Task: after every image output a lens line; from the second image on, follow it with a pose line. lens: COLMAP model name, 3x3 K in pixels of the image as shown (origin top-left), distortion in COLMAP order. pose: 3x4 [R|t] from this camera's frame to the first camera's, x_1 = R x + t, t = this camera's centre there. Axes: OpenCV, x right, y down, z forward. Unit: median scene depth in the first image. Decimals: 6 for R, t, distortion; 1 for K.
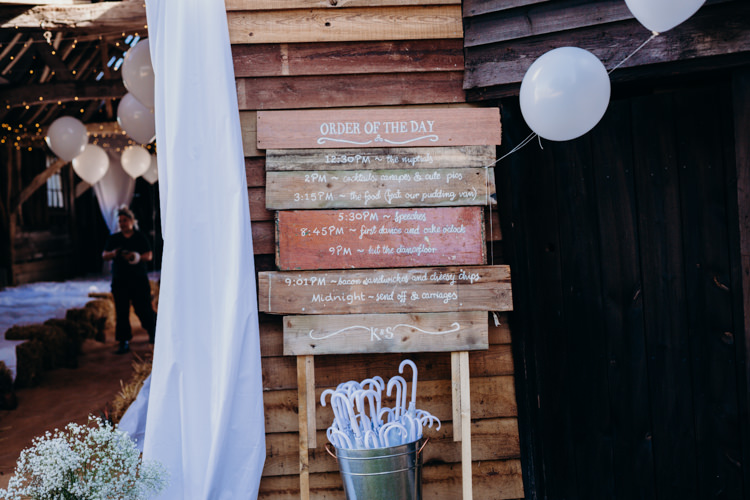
lens RADIAL K [[1072.5, 0, 375.3], [0, 1072.5, 249.8], [0, 0, 1]] dist [0.030201, 0.000000]
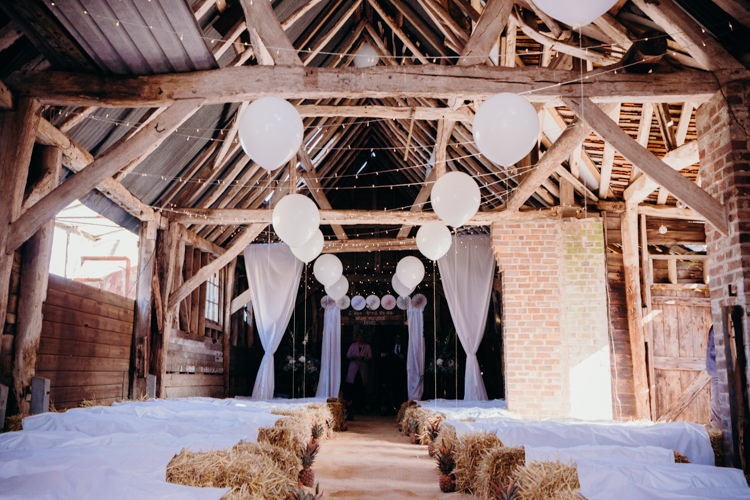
lens RADIAL K [[750.5, 0, 374.1], [0, 750.5, 248.9], [0, 0, 1]] dist [-0.005068, 0.000000]
pose [[0.998453, 0.032064, -0.045428, -0.148723], [-0.040645, 0.978385, -0.202758, 0.029527], [0.037944, 0.204291, 0.978175, 0.412972]]
